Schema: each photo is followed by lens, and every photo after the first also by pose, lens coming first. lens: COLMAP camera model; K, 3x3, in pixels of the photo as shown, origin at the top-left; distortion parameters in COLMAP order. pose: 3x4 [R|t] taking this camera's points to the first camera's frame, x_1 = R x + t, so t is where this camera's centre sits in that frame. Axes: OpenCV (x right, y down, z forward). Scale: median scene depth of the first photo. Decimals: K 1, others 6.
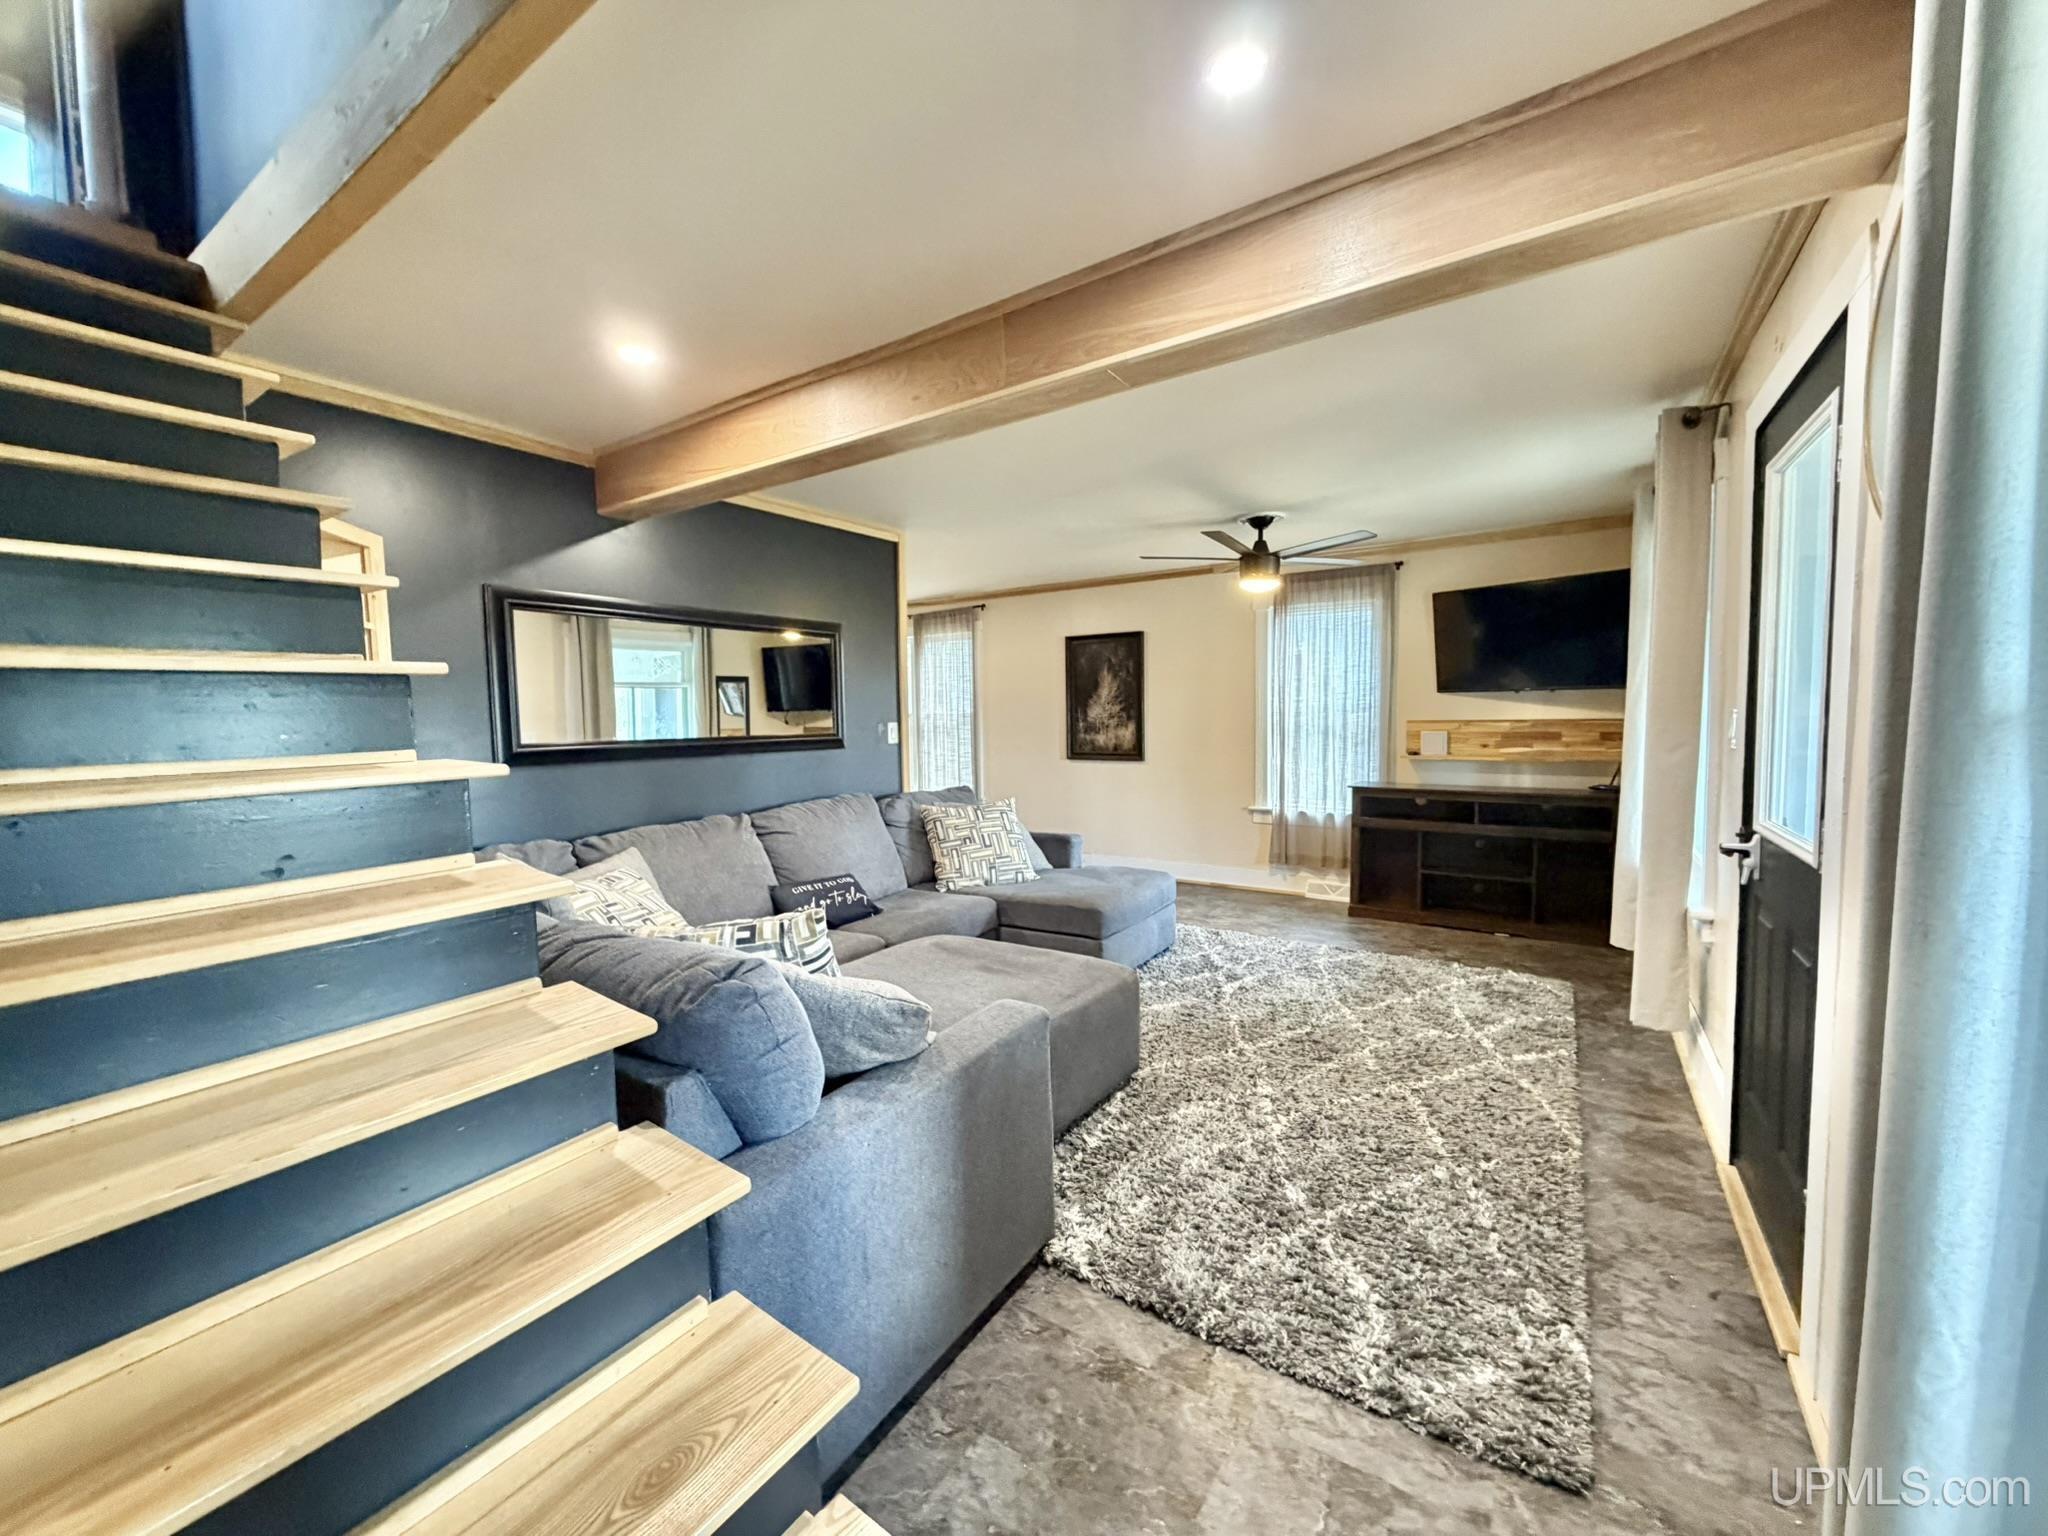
lens RADIAL K [[815.1, 0, 1020.6], [0, 815.1, 768.6], [0, 0, 1]] dist [-0.001915, 0.000151]
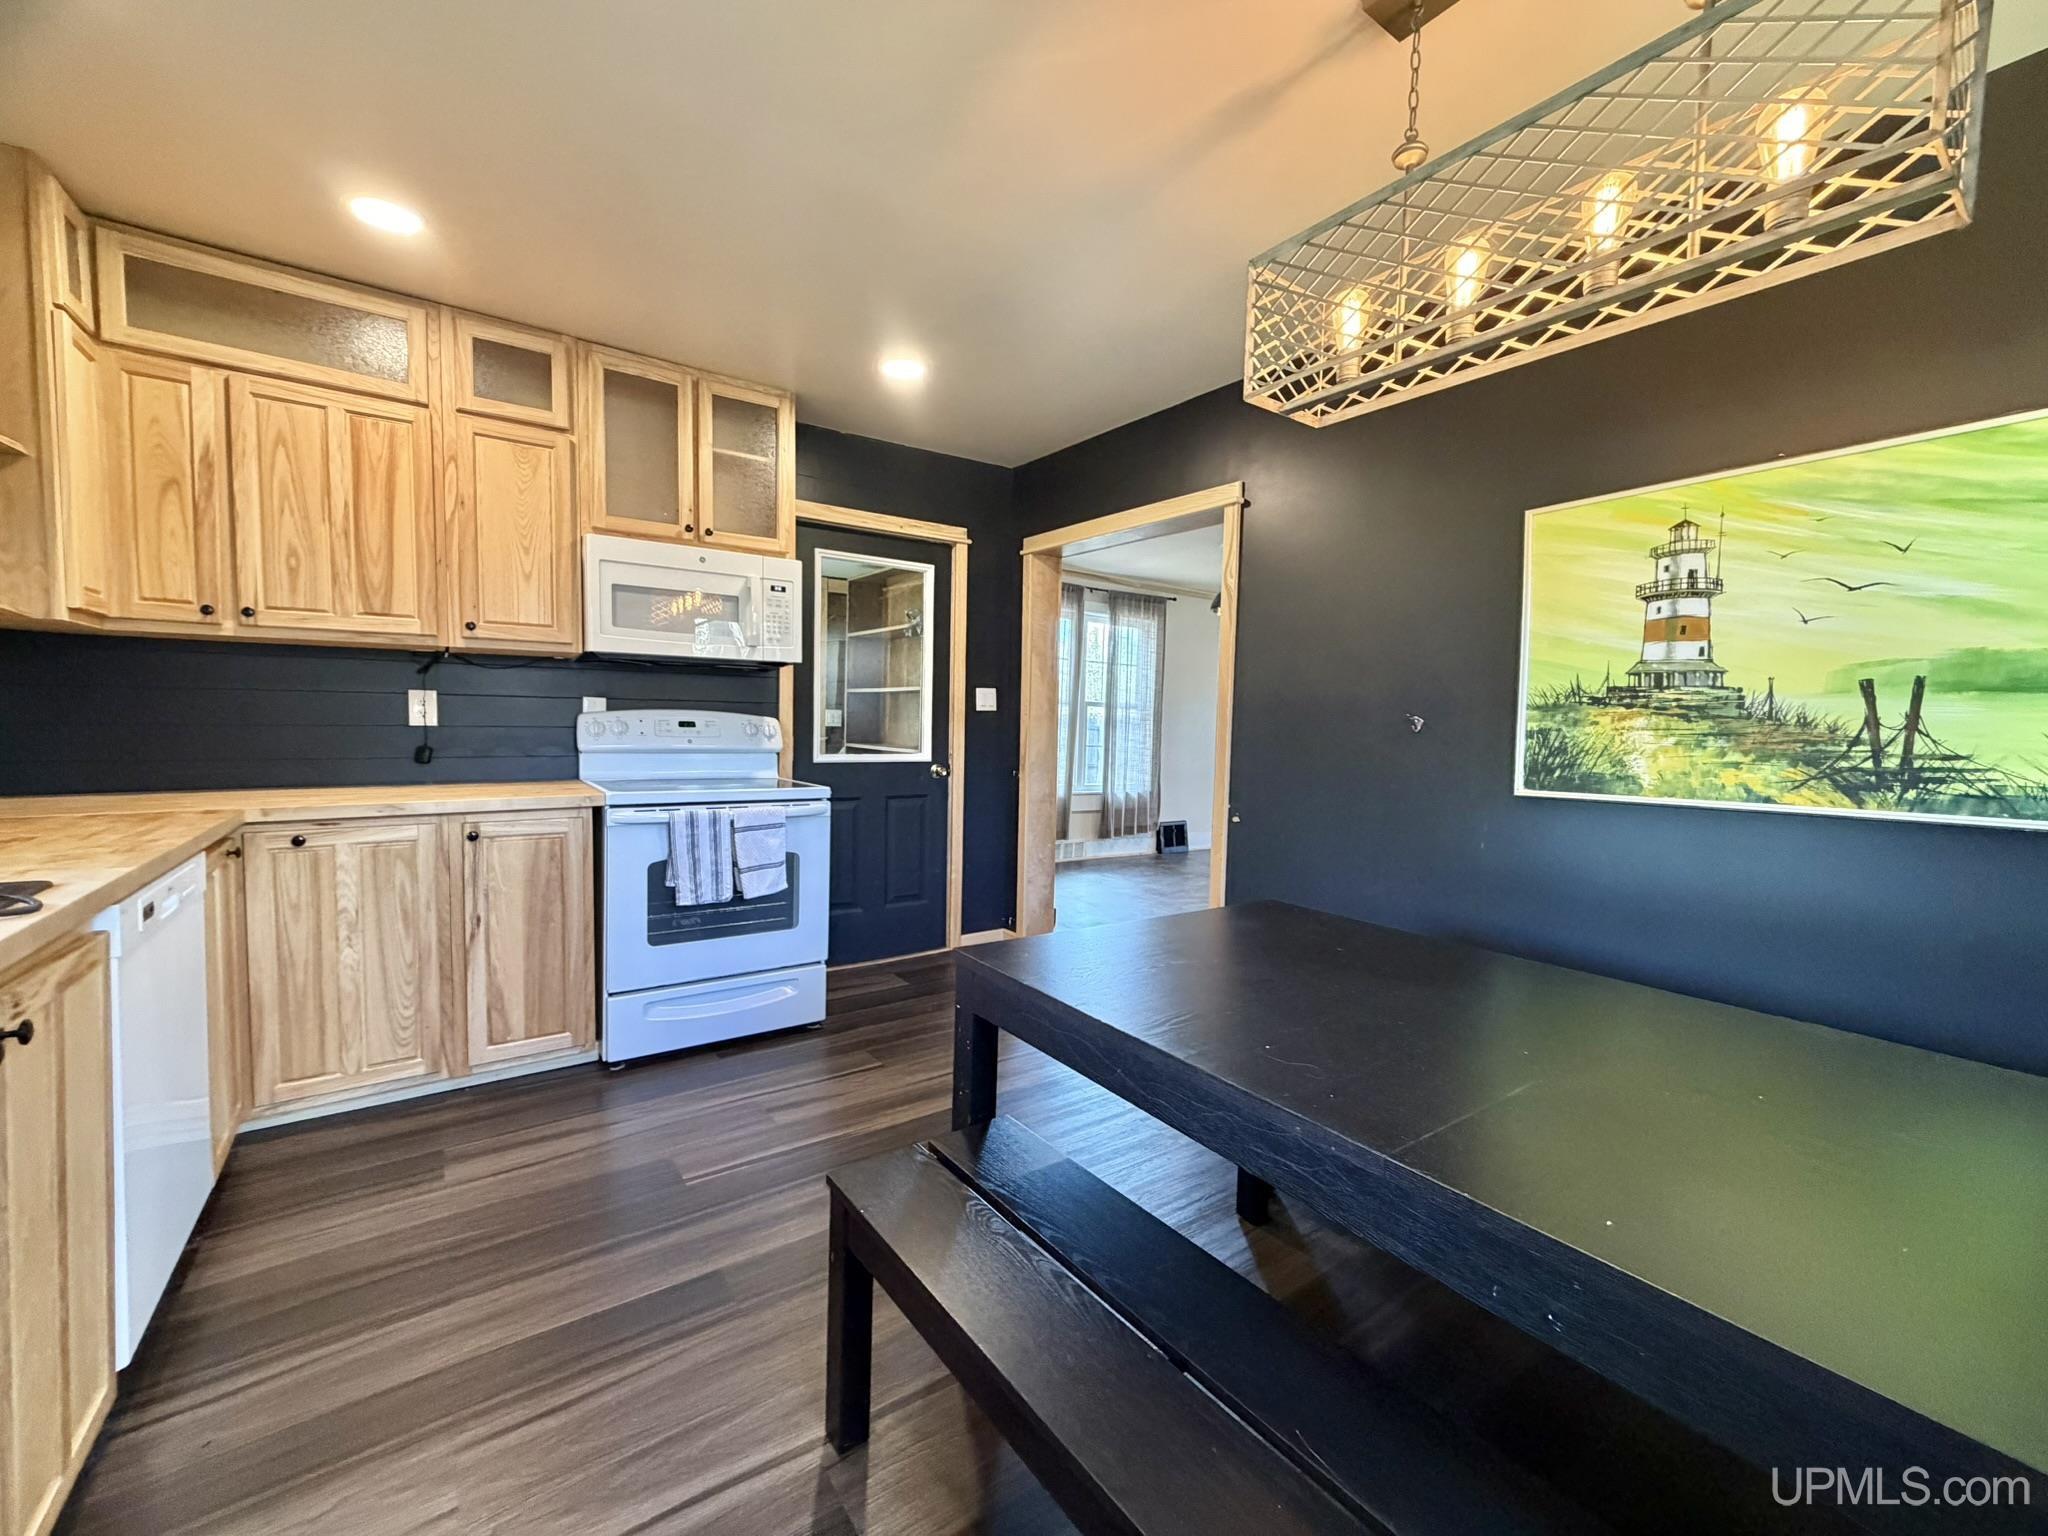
lens RADIAL K [[815.1, 0, 1020.6], [0, 815.1, 768.6], [0, 0, 1]] dist [-0.001915, 0.000151]
pose [[0.353893, -0.020577, 0.935060, -1.162737], [0.029088, 0.999516, 0.010986, -0.006140], [-0.934834, 0.023311, 0.354320, 0.892056]]
